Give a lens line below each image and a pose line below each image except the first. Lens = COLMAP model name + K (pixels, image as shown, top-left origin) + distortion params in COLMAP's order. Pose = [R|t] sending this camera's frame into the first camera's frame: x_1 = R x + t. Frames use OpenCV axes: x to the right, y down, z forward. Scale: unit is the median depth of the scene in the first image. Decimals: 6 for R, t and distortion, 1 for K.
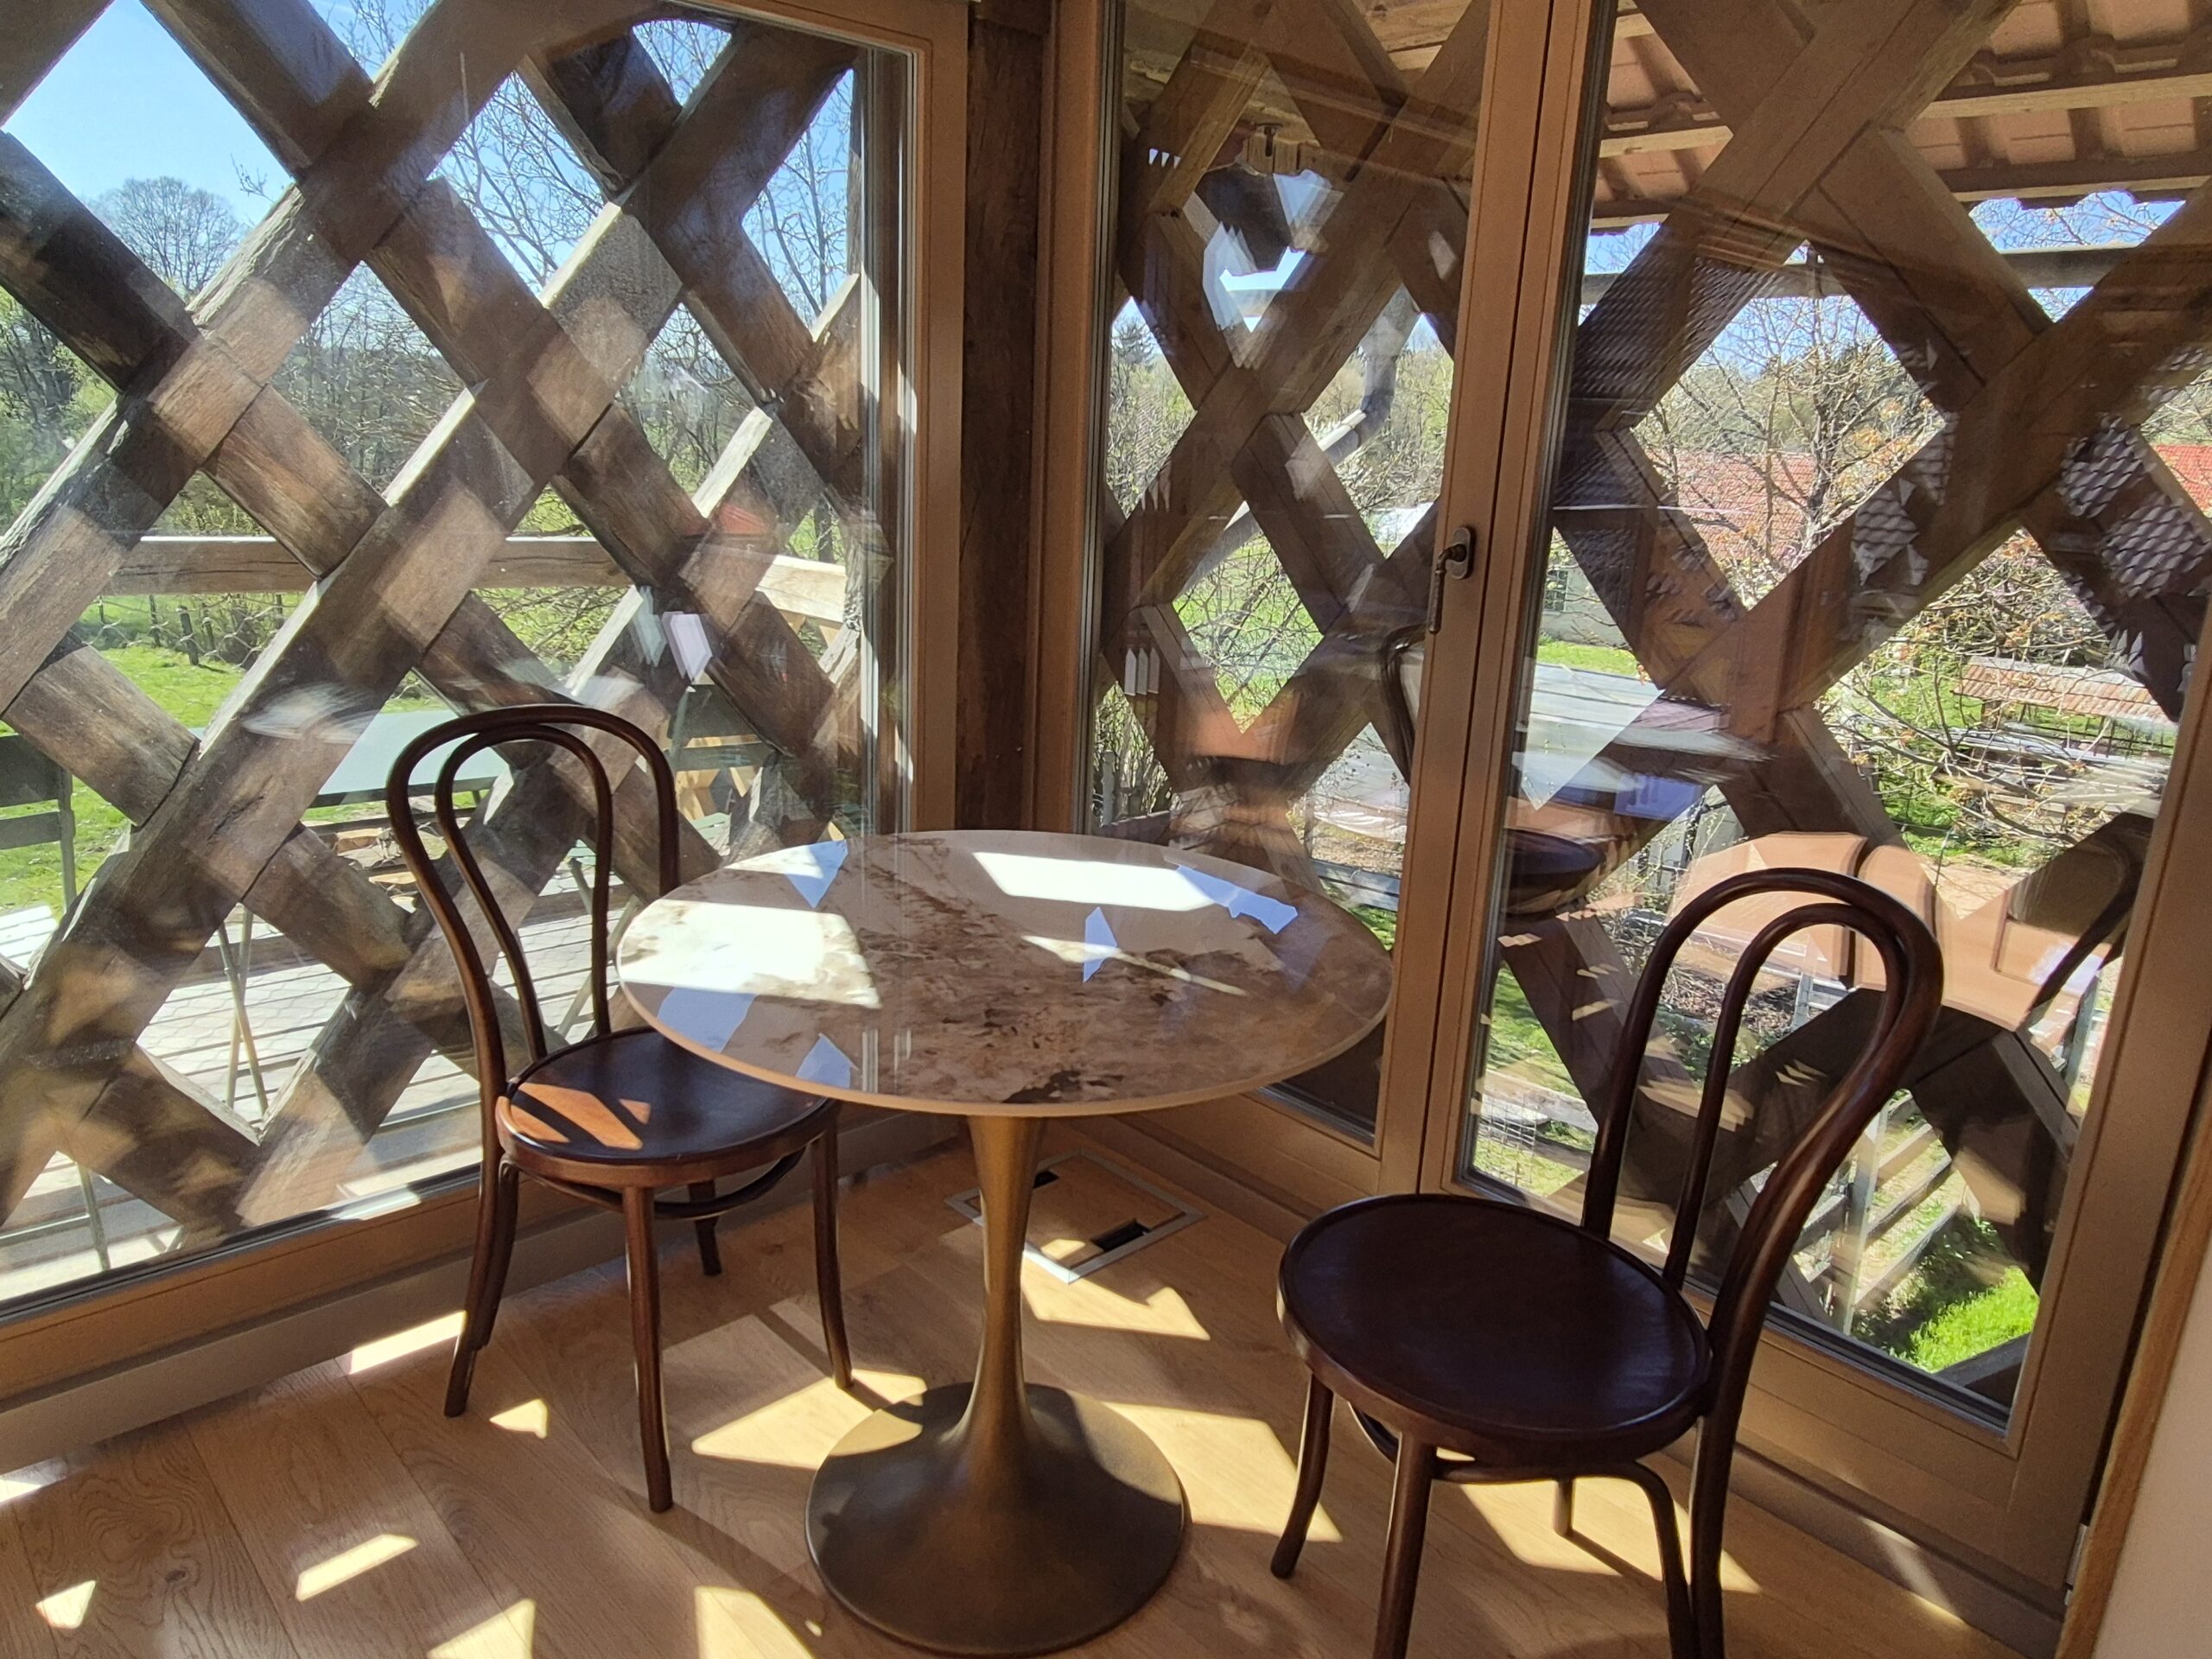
lens RADIAL K [[1451.8, 0, 1111.6], [0, 1451.8, 834.1], [0, 0, 1]] dist [0.000398, -0.000950]
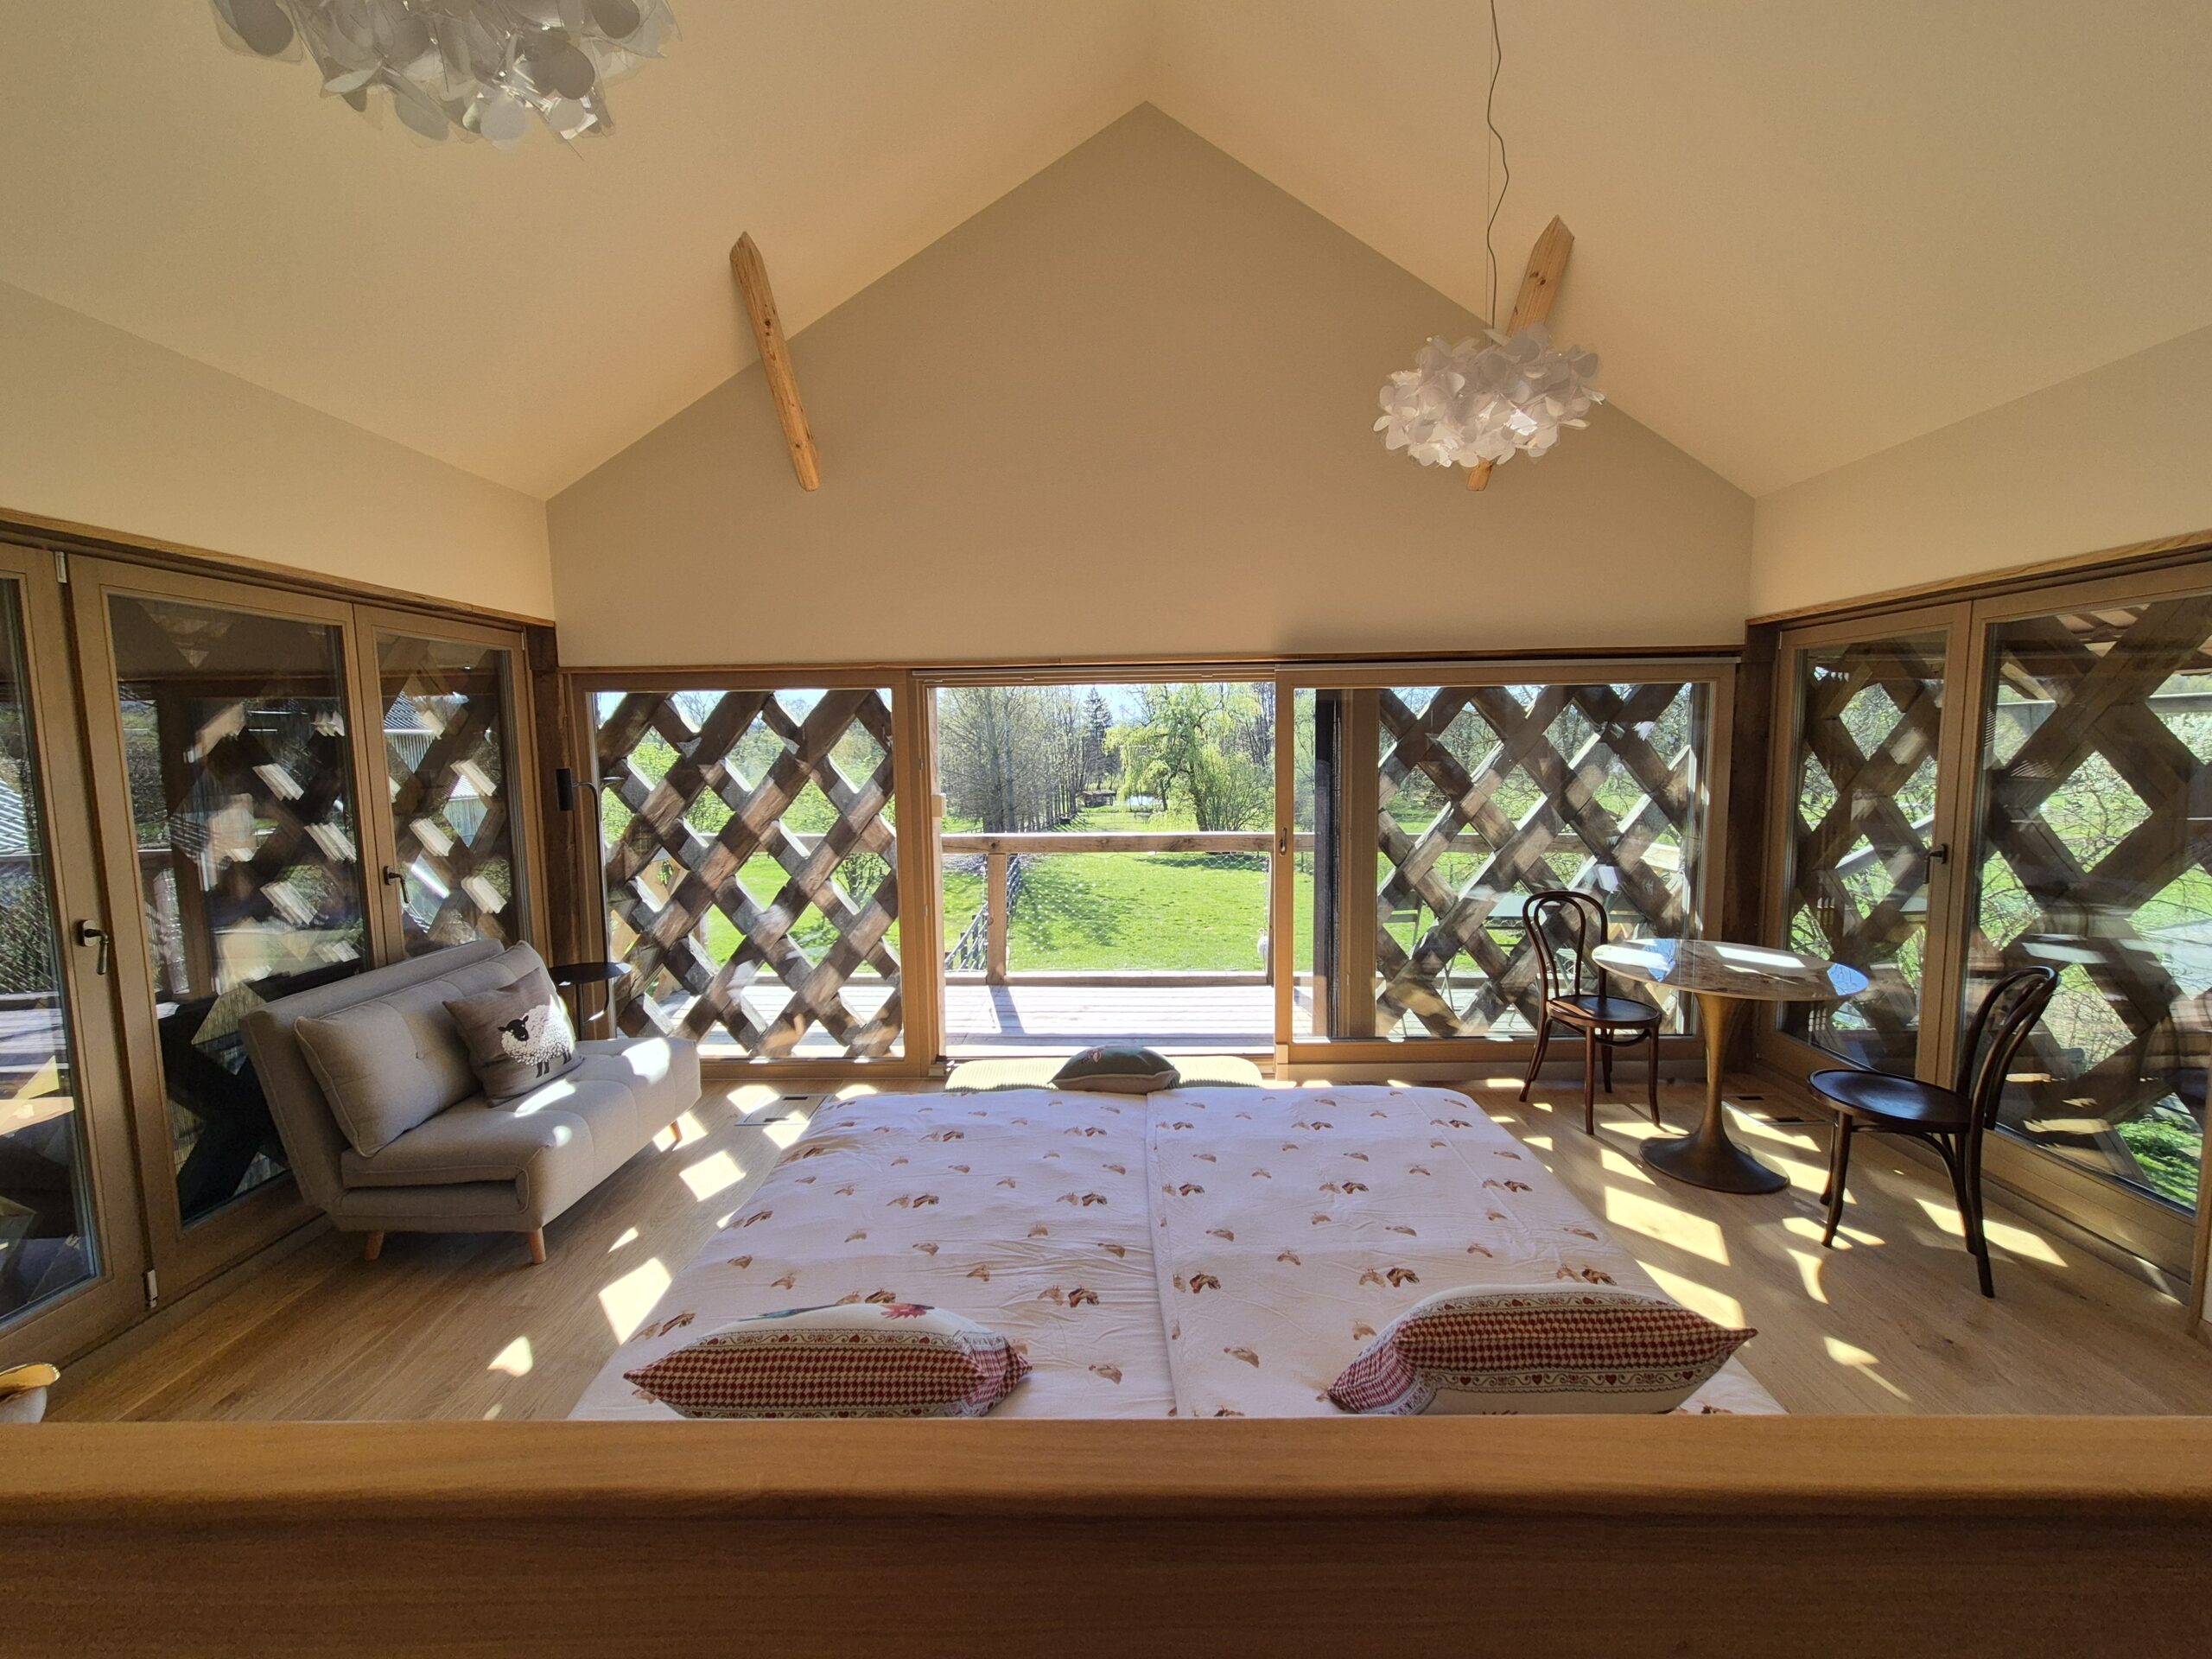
lens RADIAL K [[894.3, 0, 1119.2], [0, 894.3, 833.6], [0, 0, 1]] dist [-0.001821, -0.000383]
pose [[0.721779, 0.012154, -0.692016, 0.250711], [-0.137570, 0.982415, -0.126232, 0.160159], [0.678313, 0.186313, 0.710759, -1.038166]]
